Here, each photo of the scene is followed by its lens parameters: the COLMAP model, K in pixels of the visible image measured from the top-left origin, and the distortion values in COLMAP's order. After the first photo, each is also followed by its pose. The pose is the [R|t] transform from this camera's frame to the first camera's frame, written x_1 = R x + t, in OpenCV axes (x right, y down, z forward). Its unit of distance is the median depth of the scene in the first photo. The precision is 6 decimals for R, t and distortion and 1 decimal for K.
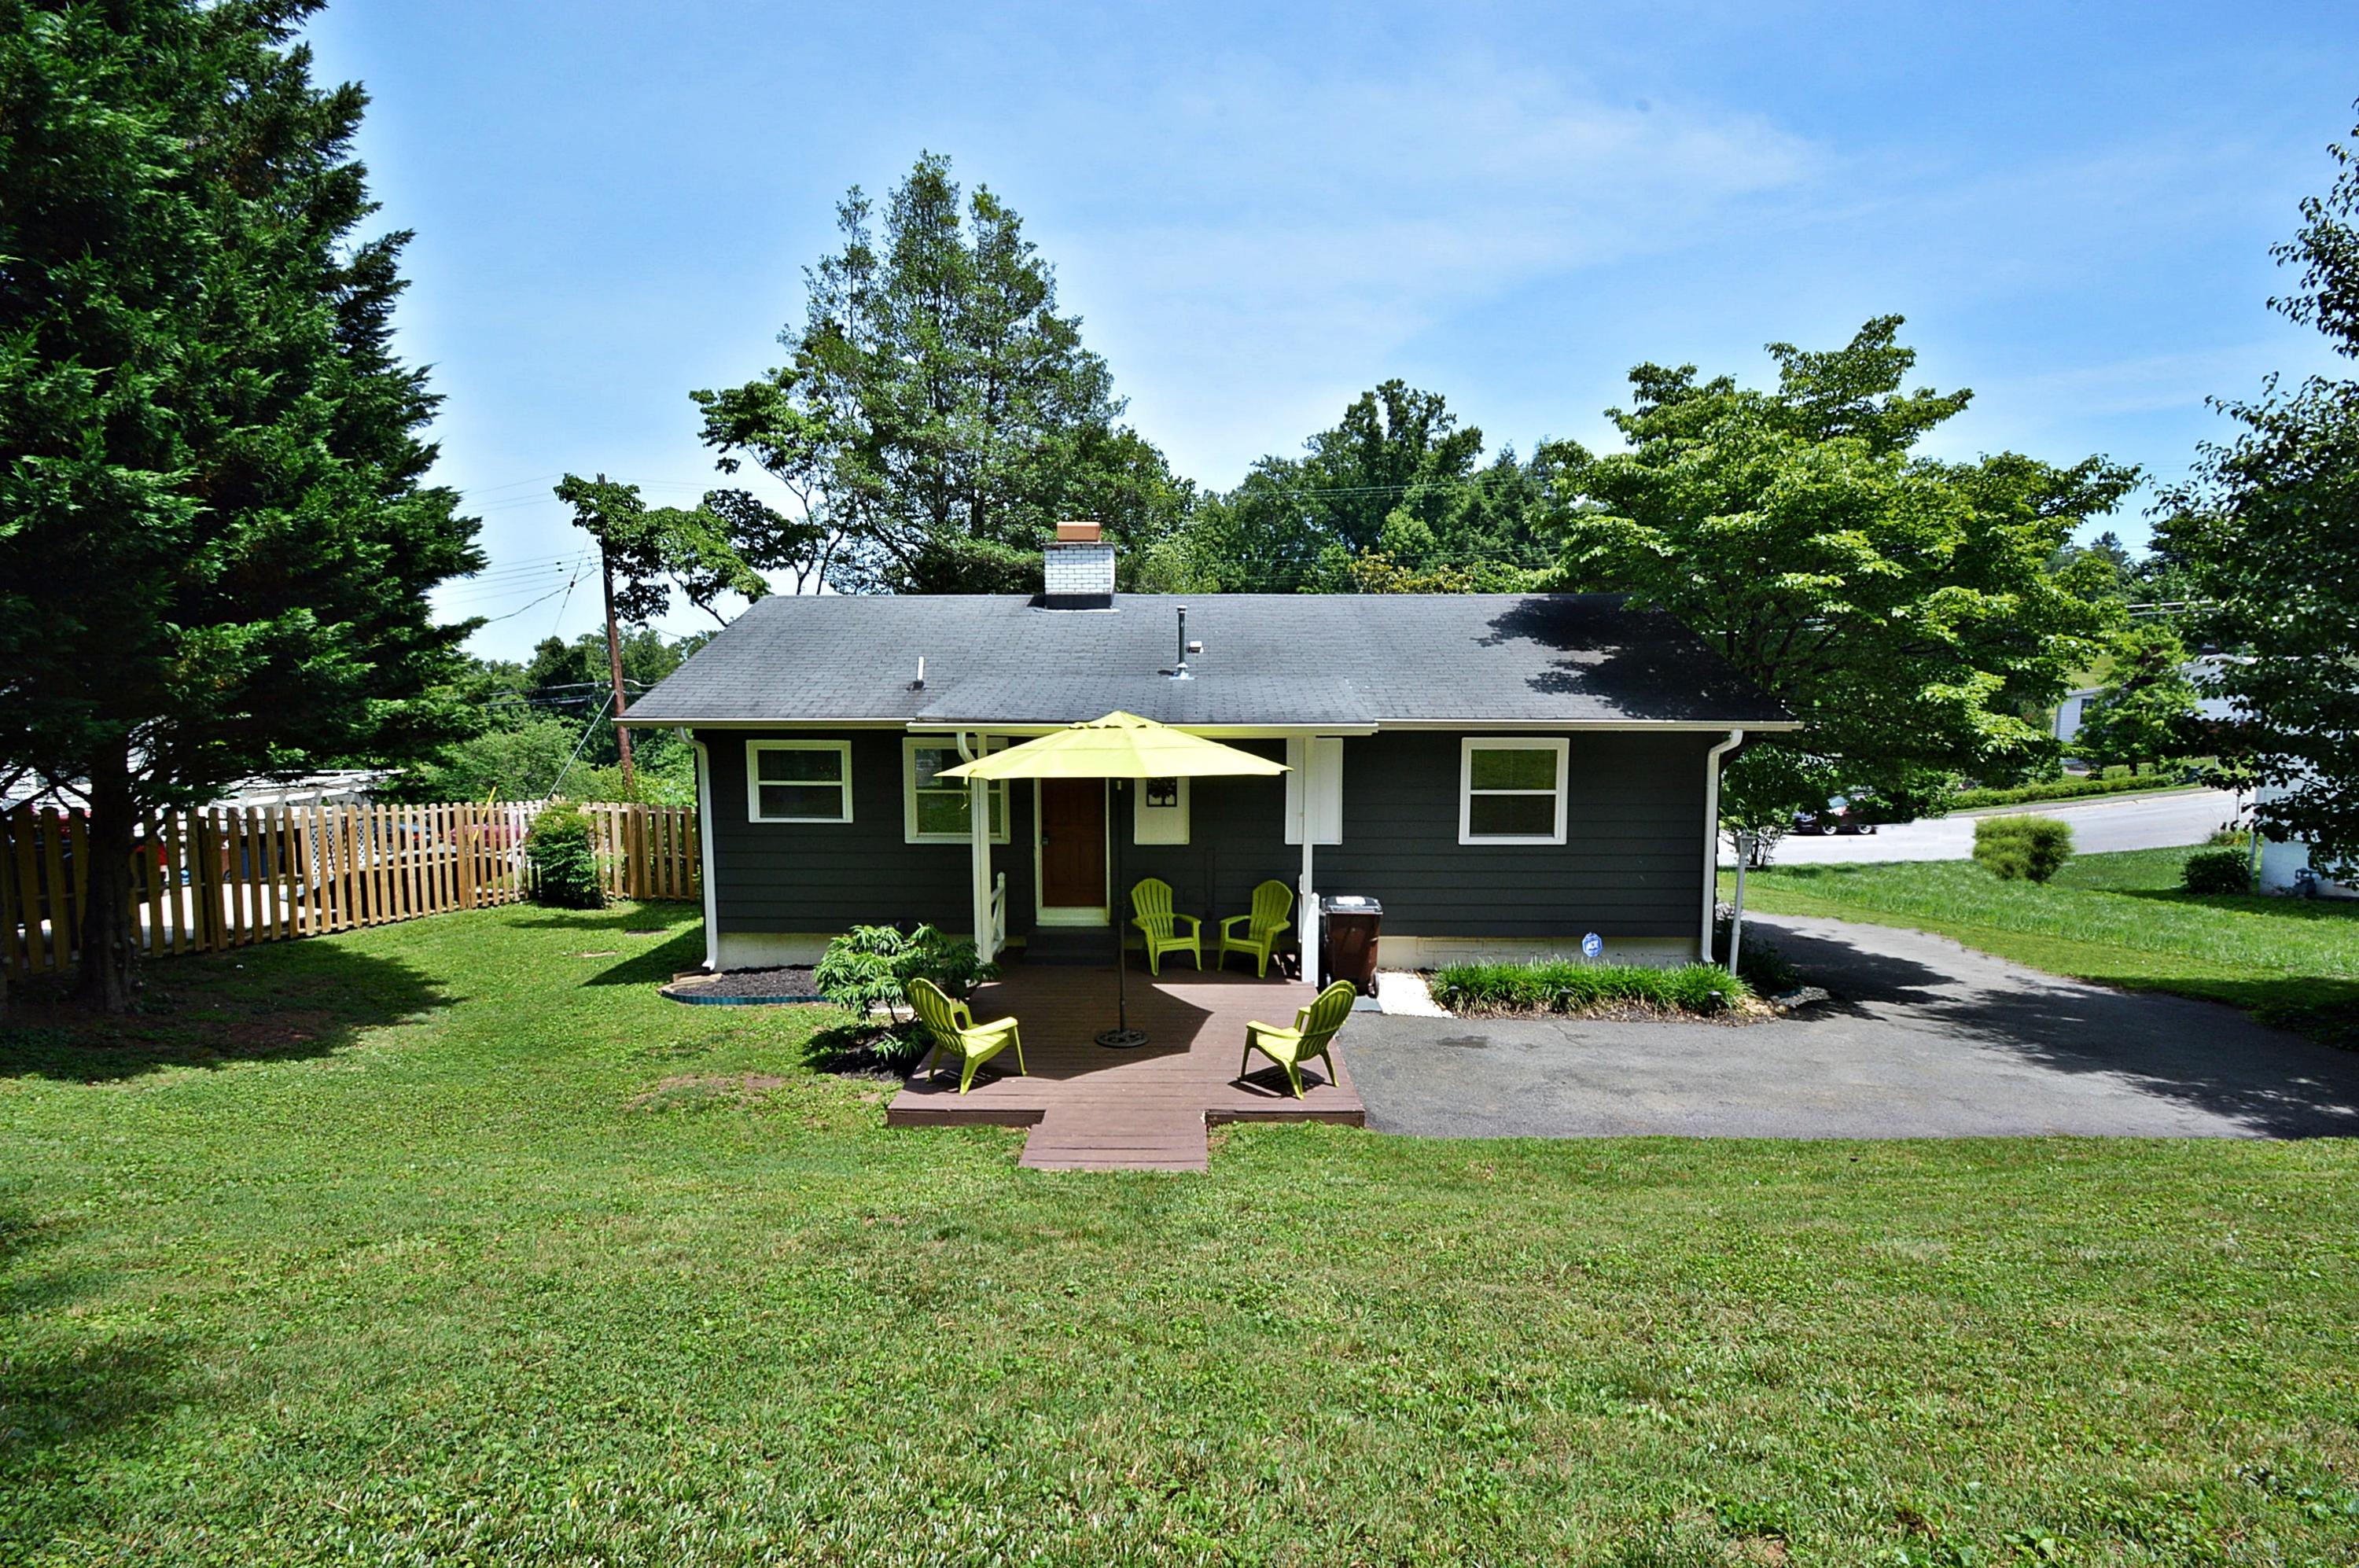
lens RADIAL K [[1065.5, 0, 1175.5], [0, 1065.5, 792.4], [0, 0, 1]] dist [0.015242, -0.019472]
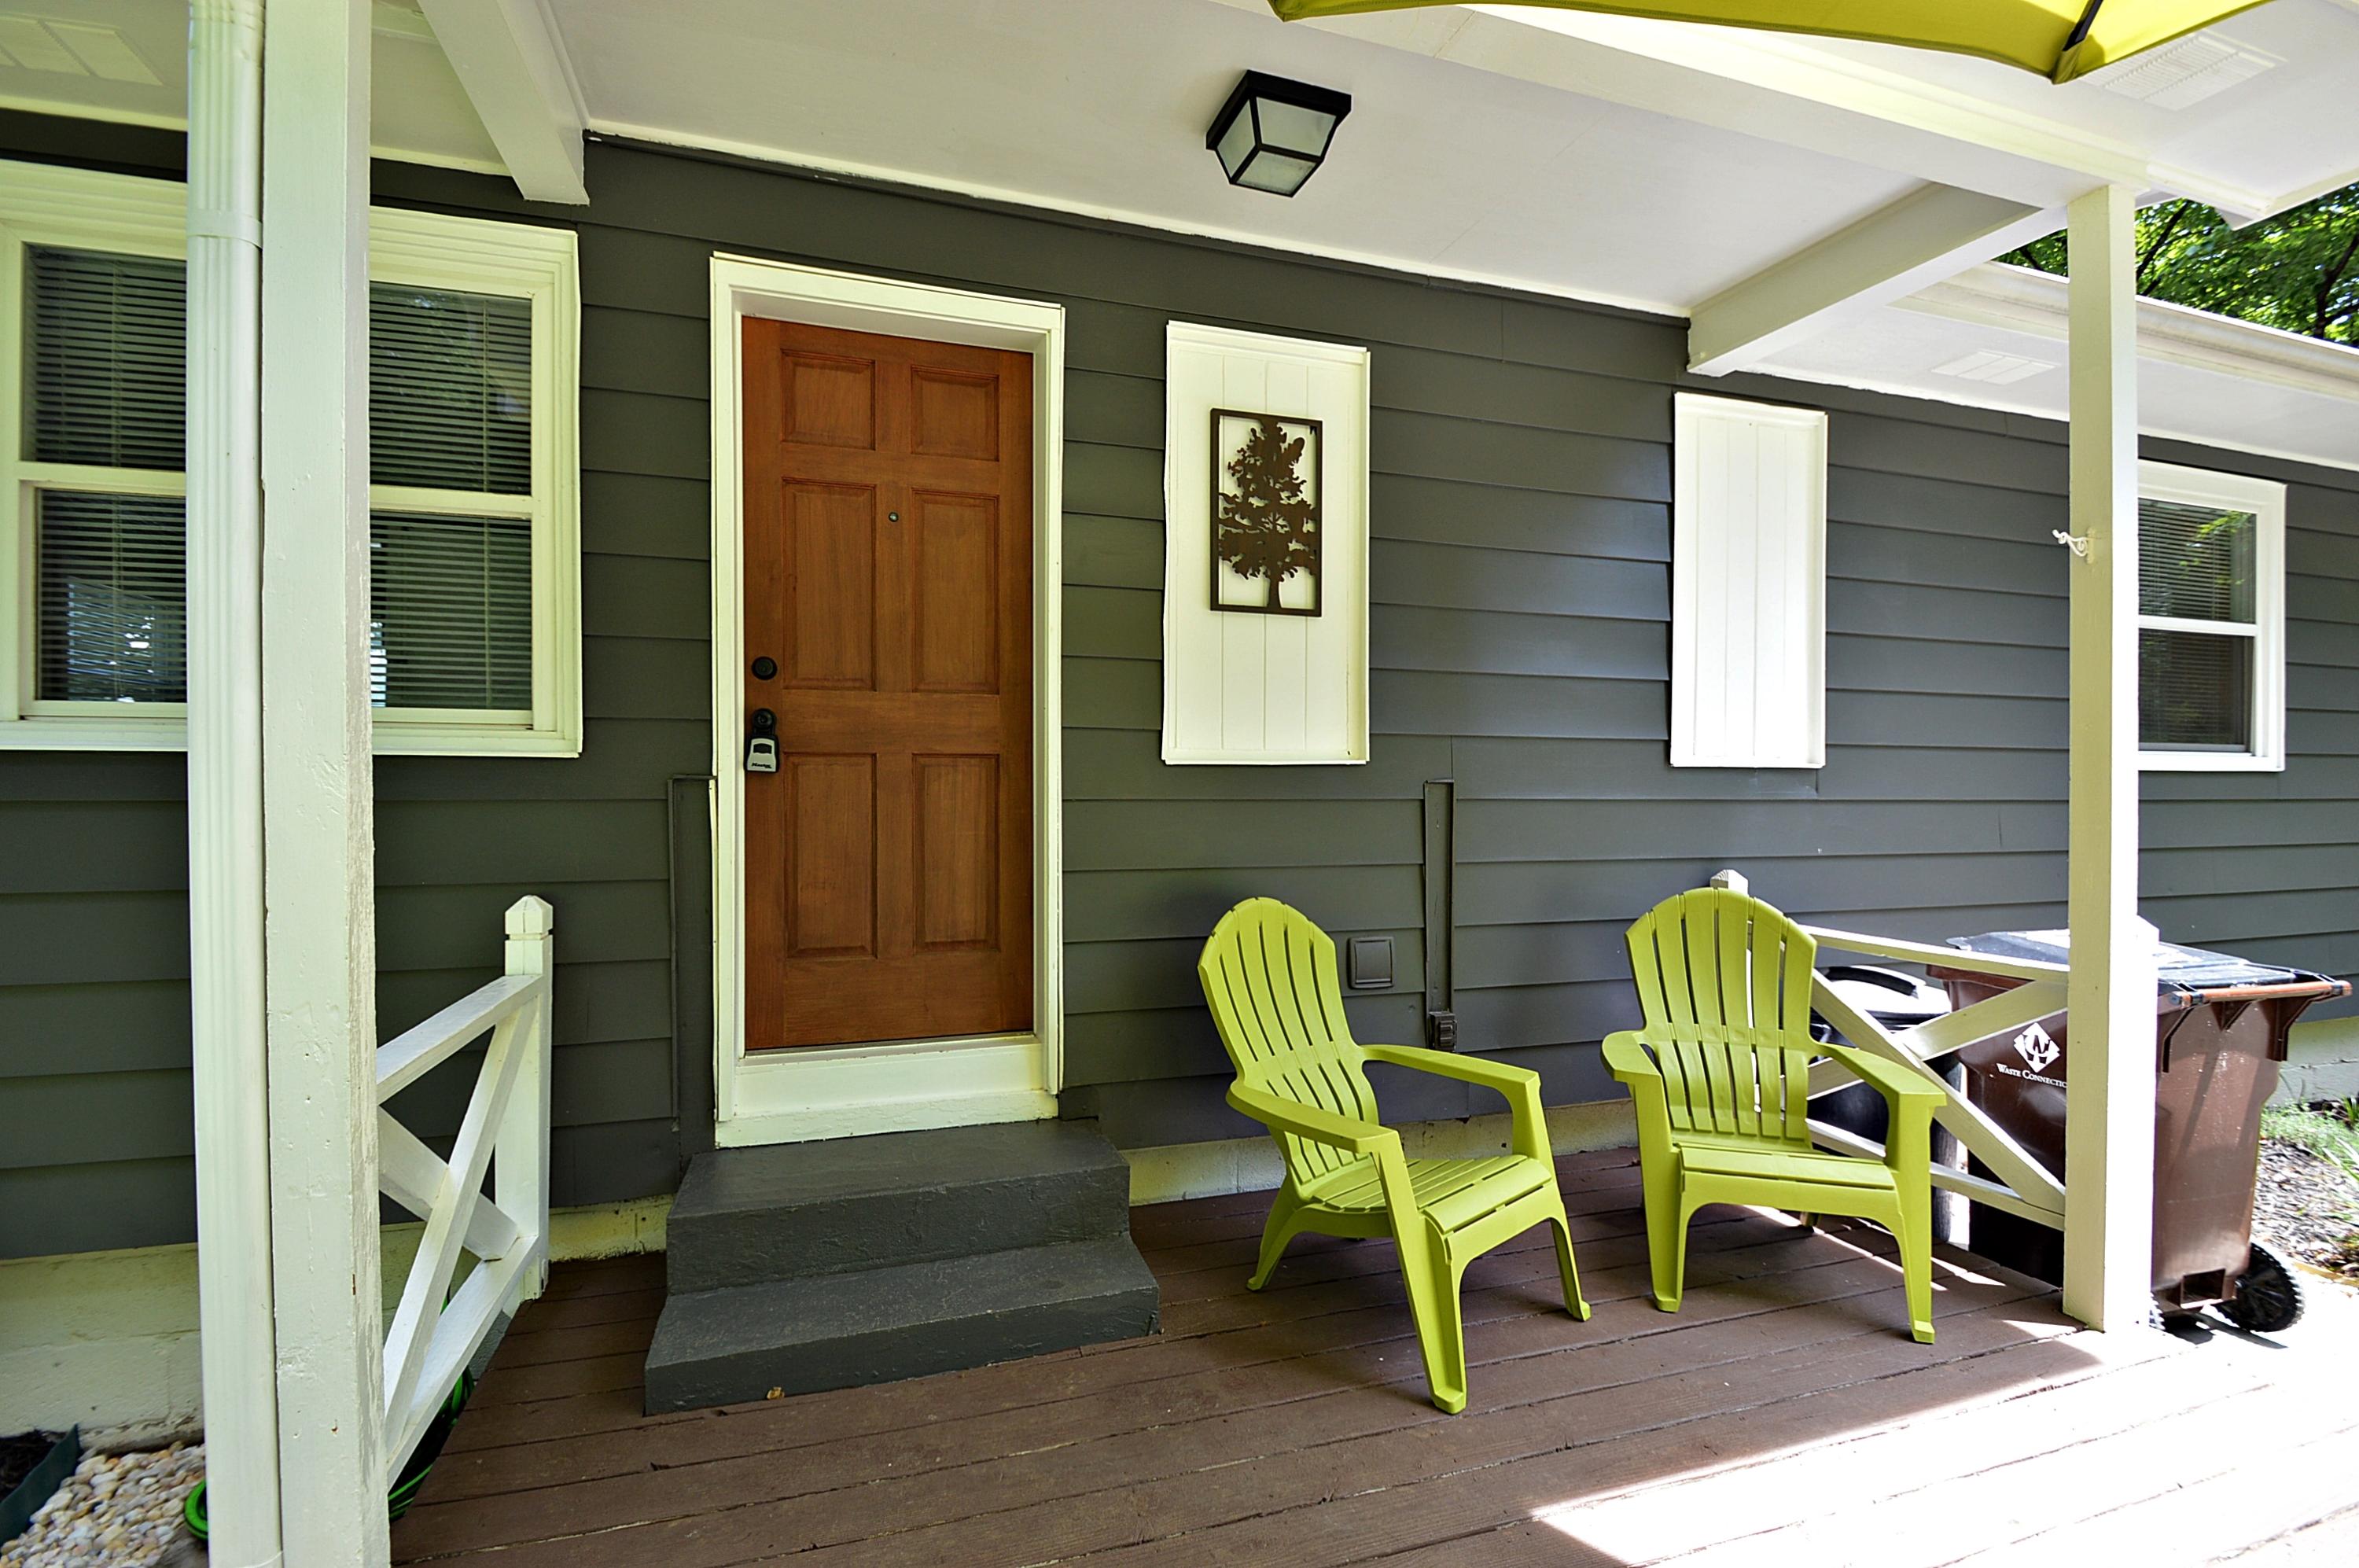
lens RADIAL K [[1065.5, 0, 1175.5], [0, 1065.5, 792.4], [0, 0, 1]] dist [0.015242, -0.019472]
pose [[0.947897, 0.002162, 0.318568, -0.114128], [0.020396, 0.997514, -0.067456, 0.072388], [-0.317922, 0.070439, 0.945497, 0.779808]]
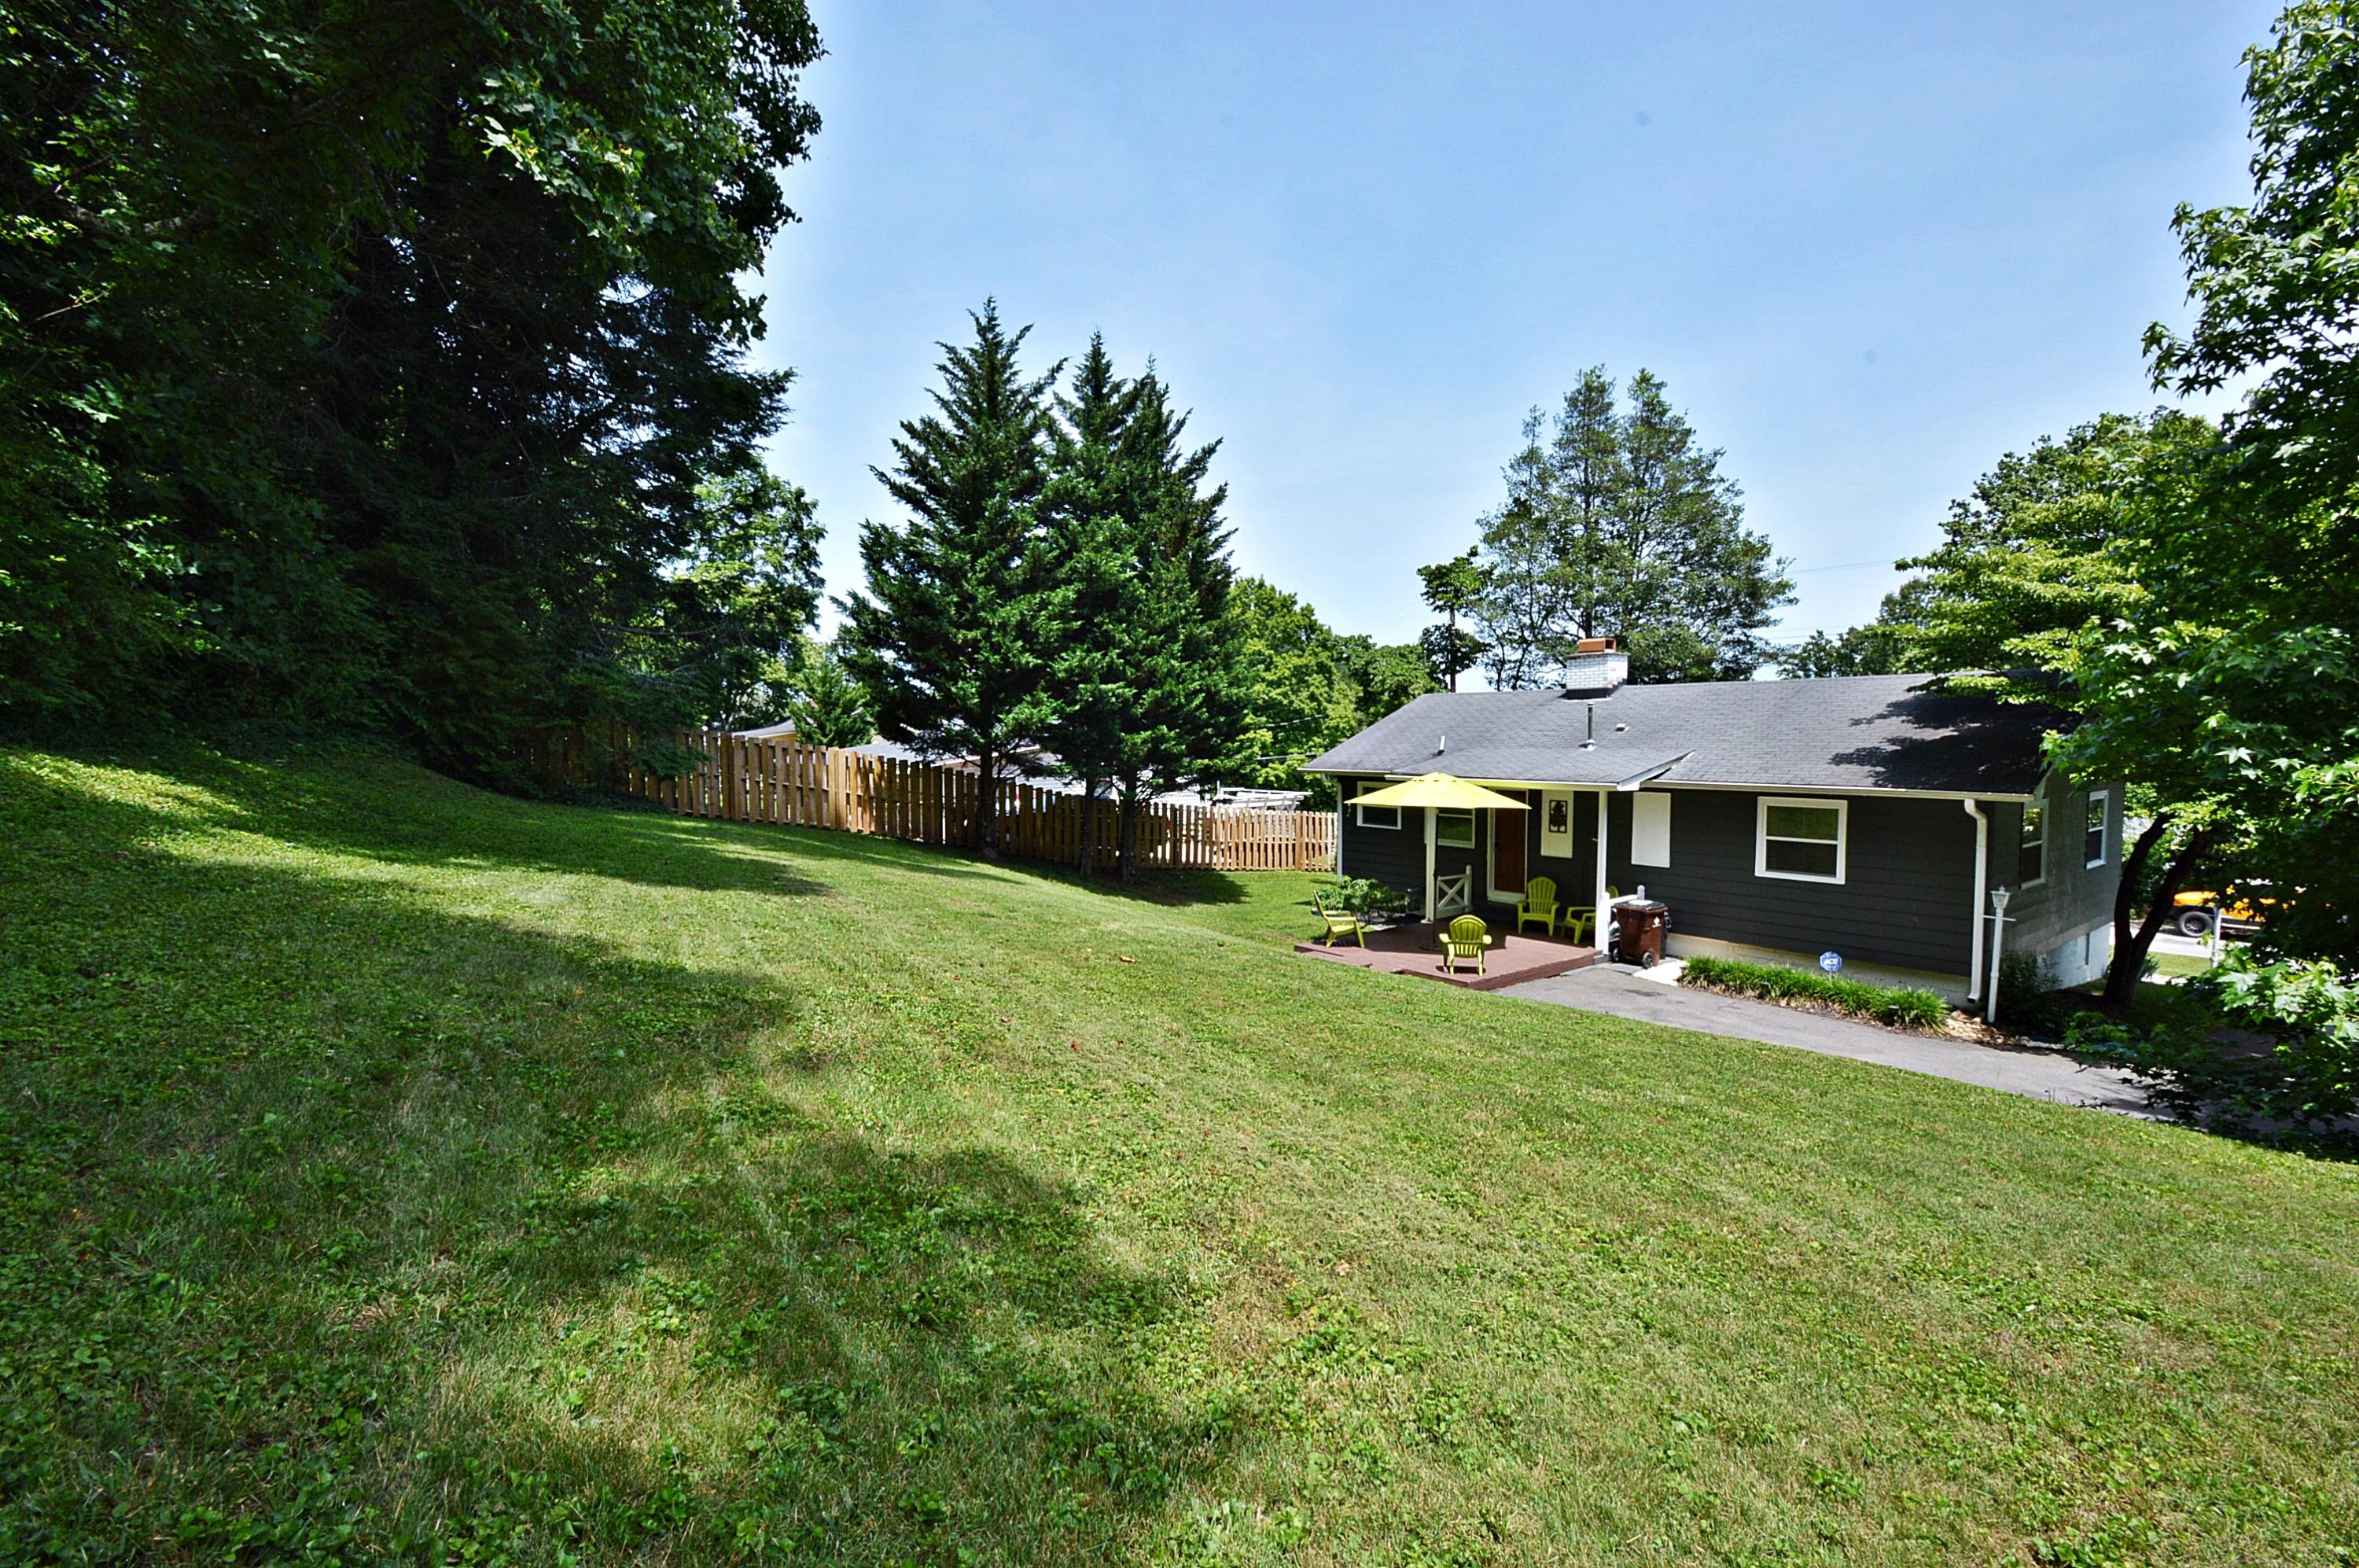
lens RADIAL K [[1065.5, 0, 1175.5], [0, 1065.5, 792.4], [0, 0, 1]] dist [0.015242, -0.019472]
pose [[0.624128, 0.039168, -0.780340, 0.856781], [-0.068741, 0.997622, -0.004906, 0.000772], [0.778292, 0.056703, 0.625337, -0.410407]]
